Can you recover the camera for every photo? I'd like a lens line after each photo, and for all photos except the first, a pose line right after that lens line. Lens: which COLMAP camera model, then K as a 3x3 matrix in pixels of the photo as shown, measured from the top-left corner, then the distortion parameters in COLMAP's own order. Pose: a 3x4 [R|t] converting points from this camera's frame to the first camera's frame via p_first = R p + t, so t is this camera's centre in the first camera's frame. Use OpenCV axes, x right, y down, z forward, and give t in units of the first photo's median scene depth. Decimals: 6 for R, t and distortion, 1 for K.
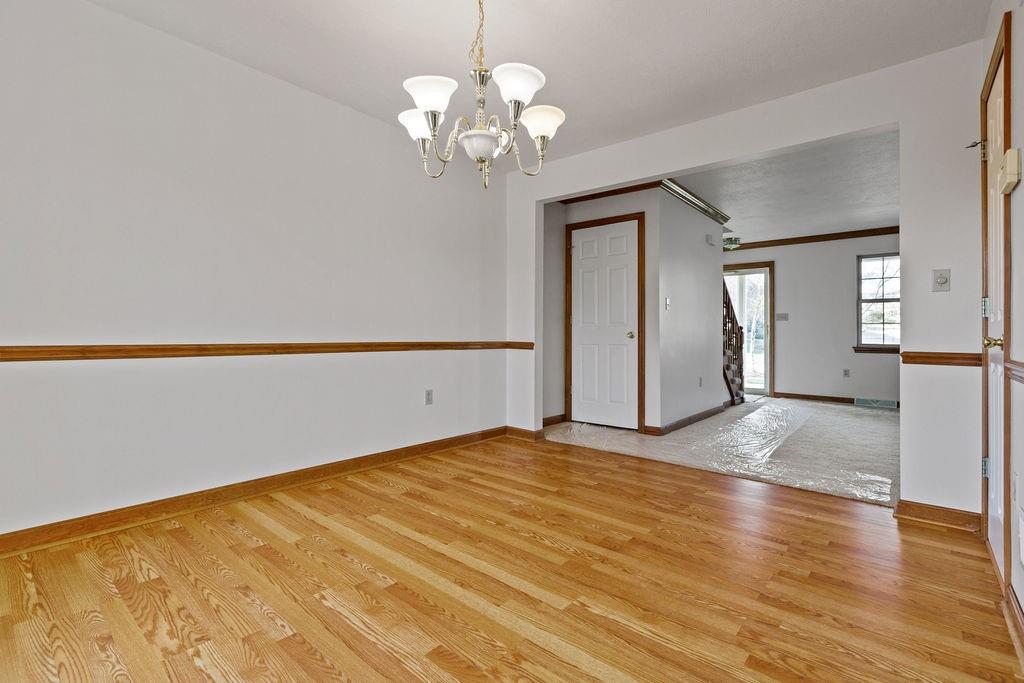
lens RADIAL K [[464.8, 0, 513.3], [0, 464.8, 346.0], [0, 0, 1]] dist [-0.000255, 0.000022]
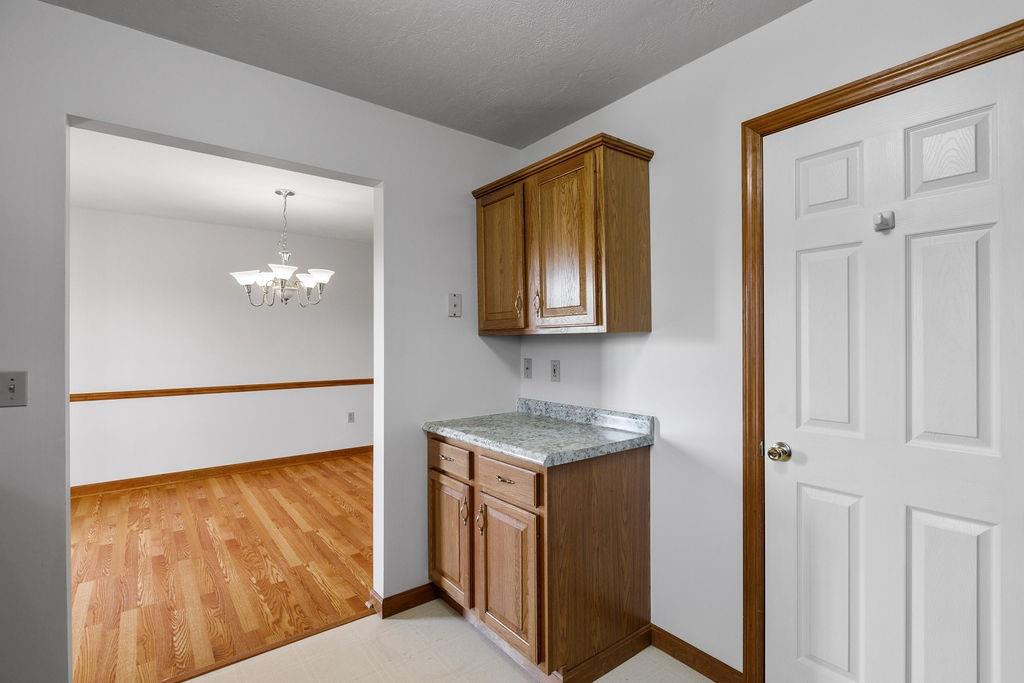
lens RADIAL K [[484.6, 0, 513.9], [0, 484.6, 337.7], [0, 0, 1]] dist [-0.002373, -0.001683]
pose [[0.978439, -0.012236, -0.206175, 1.029951], [0.005988, 0.999505, -0.030900, -0.143995], [0.206451, 0.028999, 0.978027, -0.632767]]
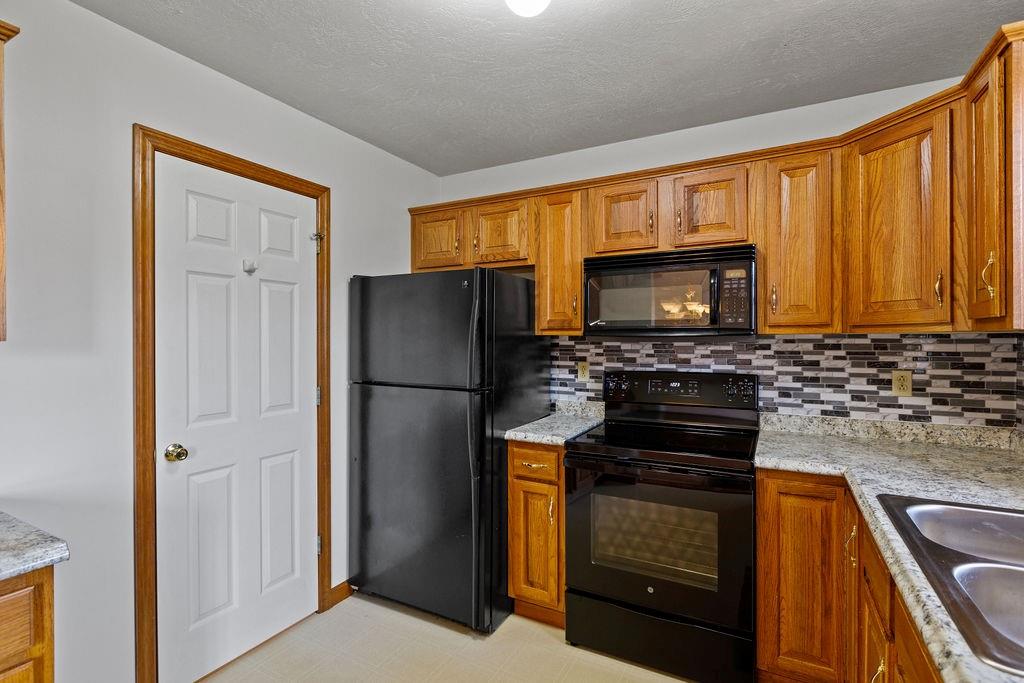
lens RADIAL K [[484.6, 0, 511.6], [0, 484.6, 341.1], [0, 0, 1]] dist [-0.002373, -0.001683]
pose [[-0.204542, -0.011903, 0.978785, 0.360451], [0.022223, 0.999612, 0.016801, -0.177245], [-0.978606, 0.025188, -0.204198, -0.195260]]
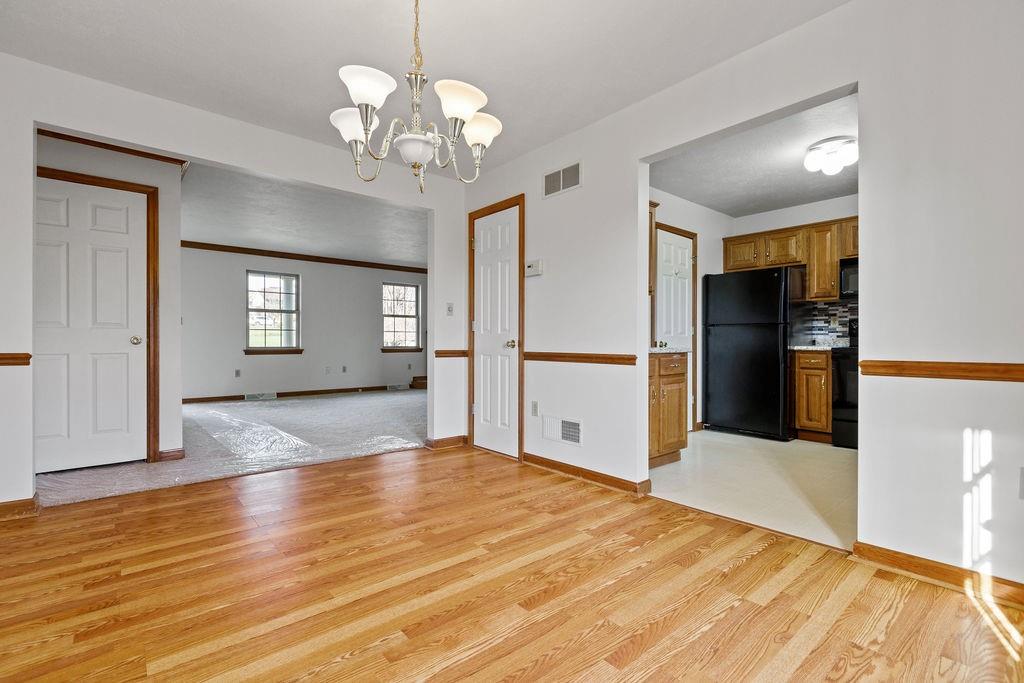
lens RADIAL K [[464.8, 0, 511.8], [0, 464.8, 343.0], [0, 0, 1]] dist [-0.000255, 0.000022]
pose [[0.159035, -0.008530, 0.987236, -0.841935], [0.021902, 0.999747, 0.005110, -0.017314], [-0.987030, 0.020809, 0.159181, 0.516479]]
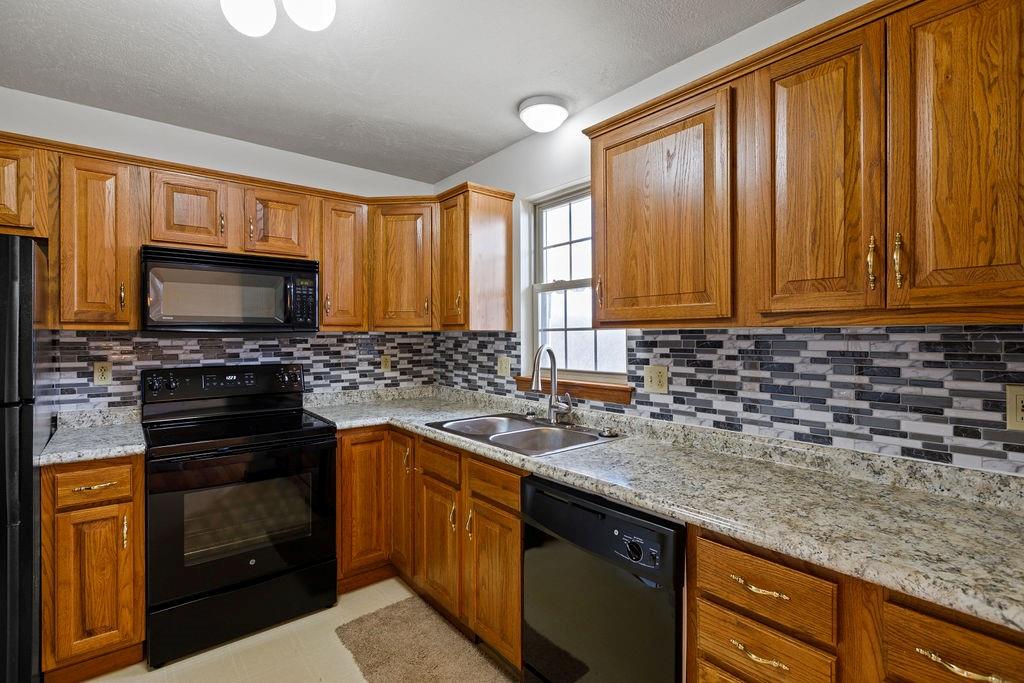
lens RADIAL K [[484.6, 0, 513.7], [0, 484.6, 336.4], [0, 0, 1]] dist [-0.002373, -0.001683]
pose [[-0.983258, -0.008260, 0.182029, 0.477551], [-0.003641, 0.999663, 0.025691, -0.183848], [-0.182180, 0.024599, -0.982957, 0.241101]]
